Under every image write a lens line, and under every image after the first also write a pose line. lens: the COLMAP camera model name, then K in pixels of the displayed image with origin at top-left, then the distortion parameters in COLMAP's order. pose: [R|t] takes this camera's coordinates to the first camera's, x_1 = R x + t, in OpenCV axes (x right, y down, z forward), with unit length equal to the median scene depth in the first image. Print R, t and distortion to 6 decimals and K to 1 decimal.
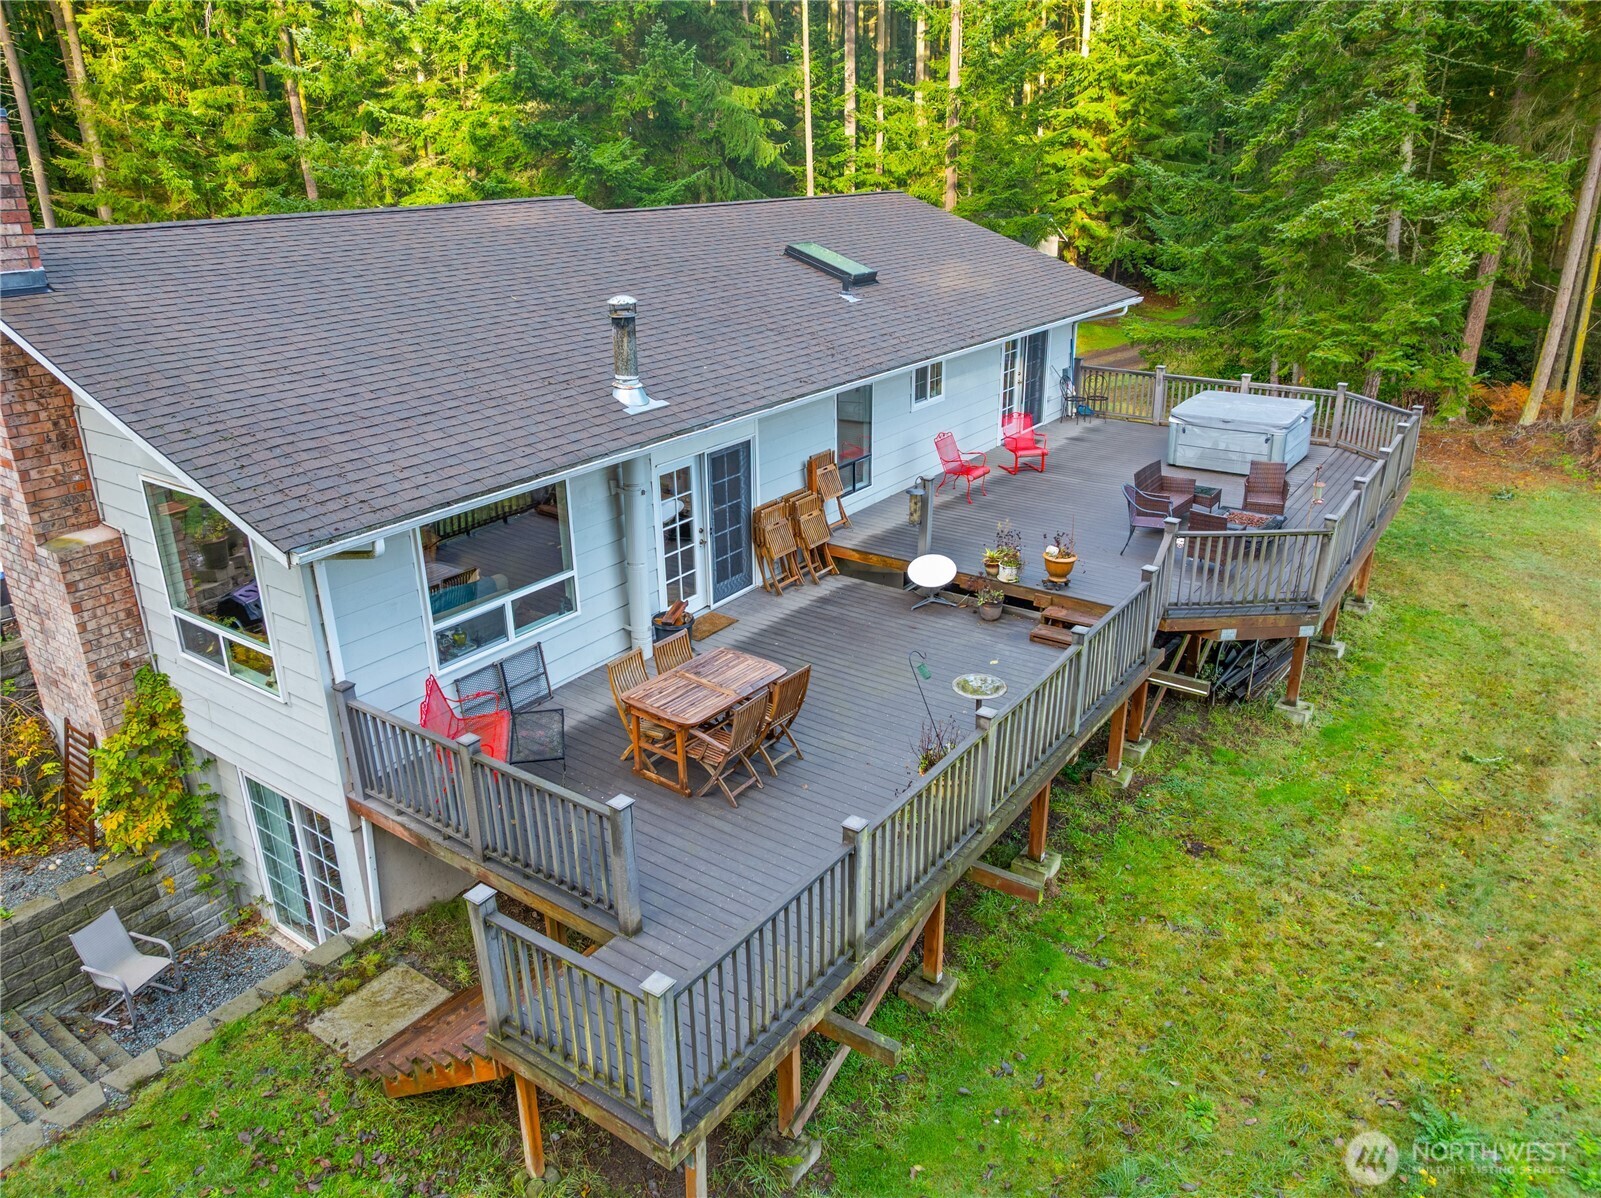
lens RADIAL K [[1121.8, 0, 803.9], [0, 1121.8, 593.3], [0, 0, 1]] dist [-0.040142, 0.007106]
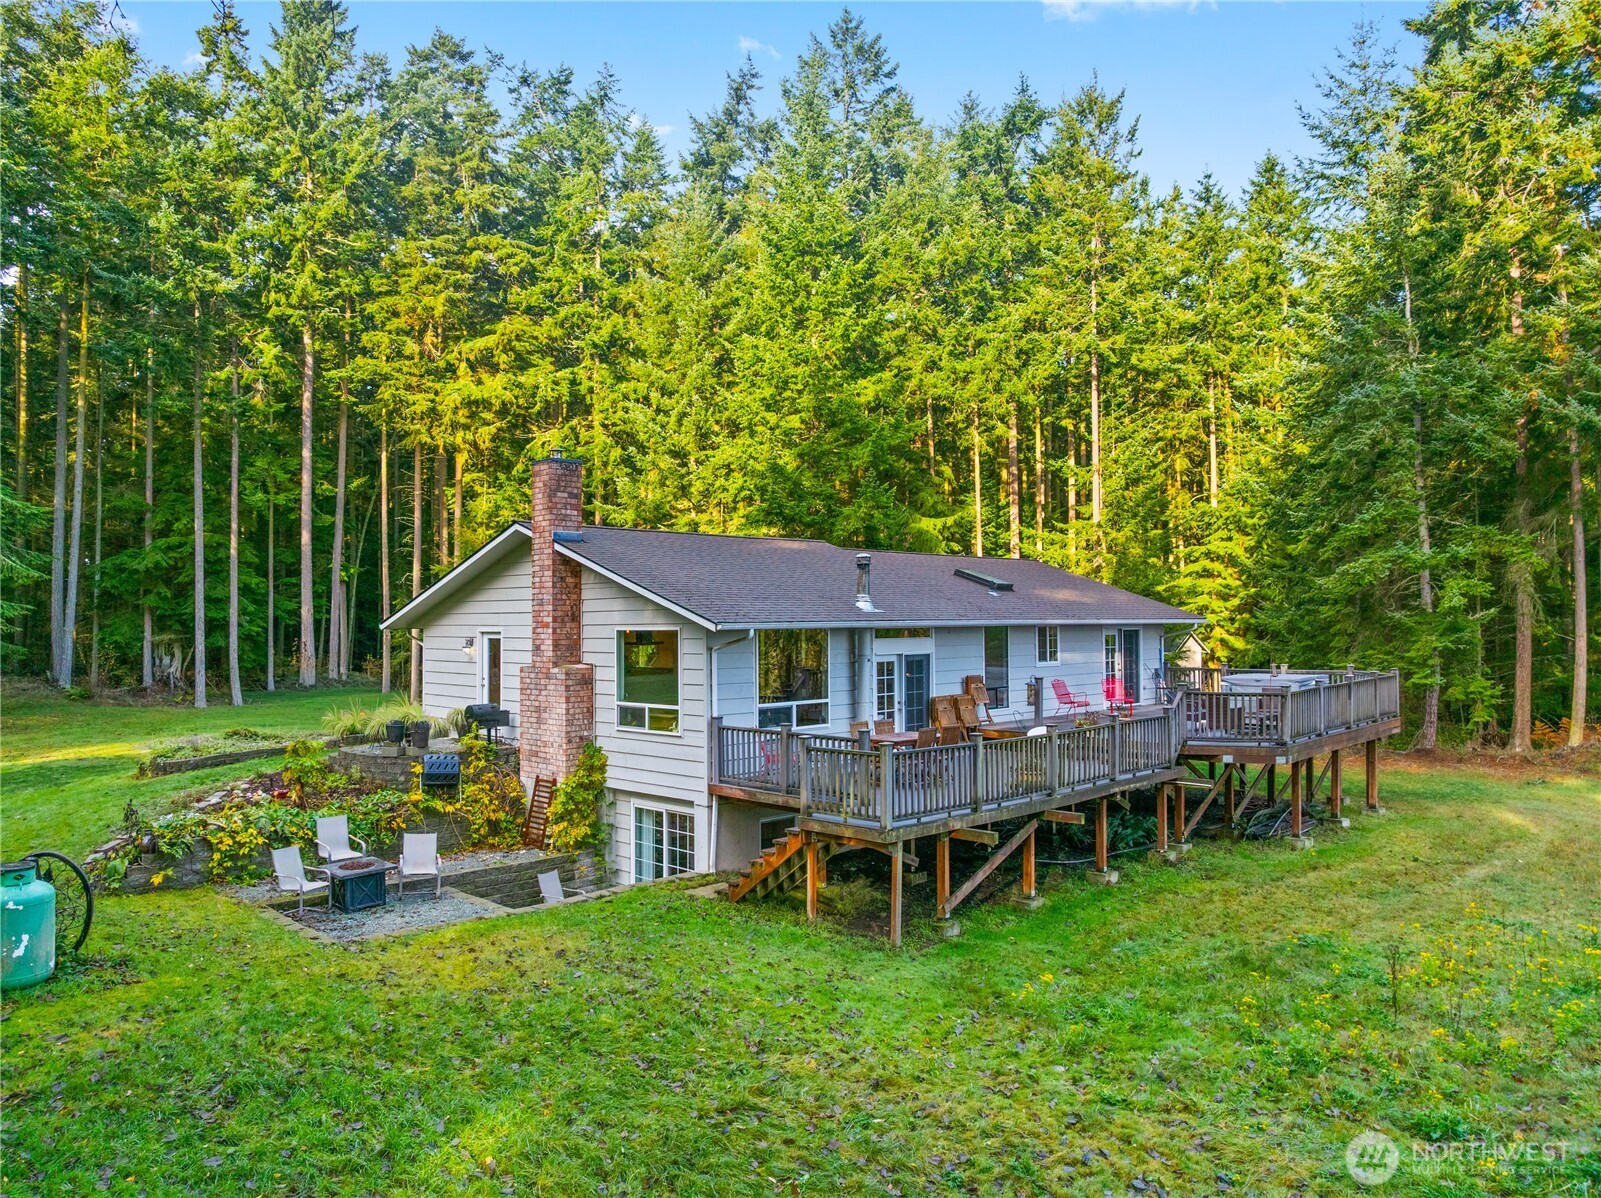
lens RADIAL K [[1121.8, 0, 801.6], [0, 1121.8, 604.5], [0, 0, 1]] dist [-0.040142, 0.007106]
pose [[0.986679, 0.001233, -0.162675, 0.013024], [-0.063383, 0.923862, -0.377440, 0.160685], [0.149824, 0.382723, 0.911634, -0.213590]]
